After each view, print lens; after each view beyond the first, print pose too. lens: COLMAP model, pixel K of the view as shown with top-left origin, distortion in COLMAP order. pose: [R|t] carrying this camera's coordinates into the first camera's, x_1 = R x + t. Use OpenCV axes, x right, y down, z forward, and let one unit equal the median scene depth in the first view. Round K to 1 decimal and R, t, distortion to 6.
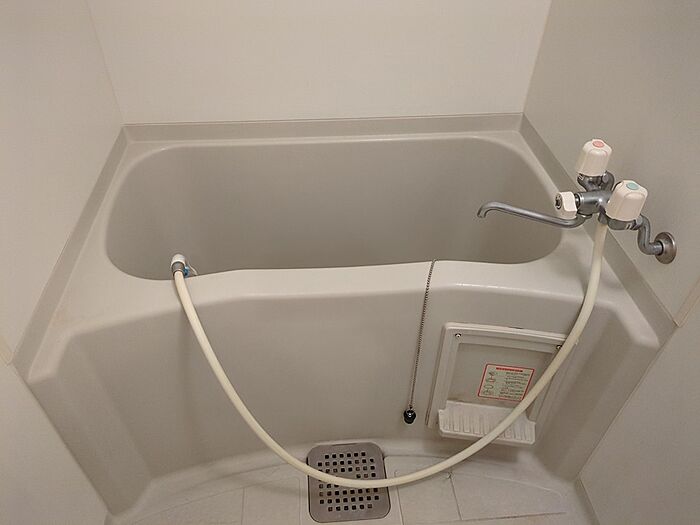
lens RADIAL K [[527.5, 0, 347.3], [0, 527.5, 263.5], [0, 0, 1]] dist [0.041611, -0.011677]
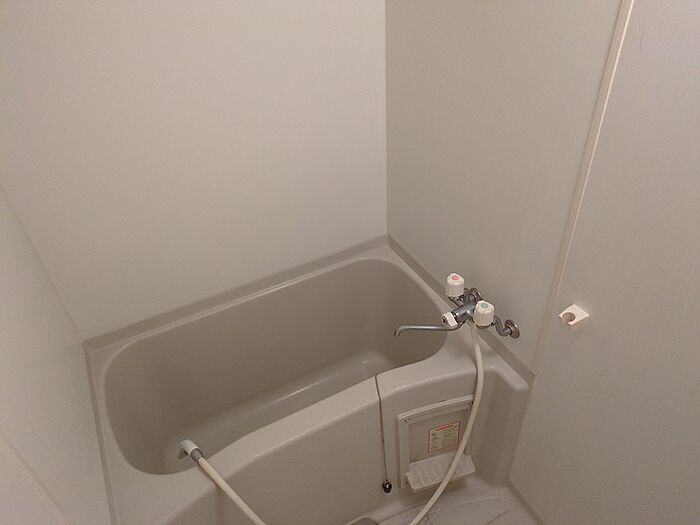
lens RADIAL K [[527.5, 0, 352.2], [0, 527.5, 258.1], [0, 0, 1]] dist [0.041611, -0.011677]
pose [[0.920859, -0.287720, 0.263129, -0.178435], [0.307433, 0.950882, -0.036161, -0.281607], [-0.239800, 0.114194, 0.964083, -0.385858]]
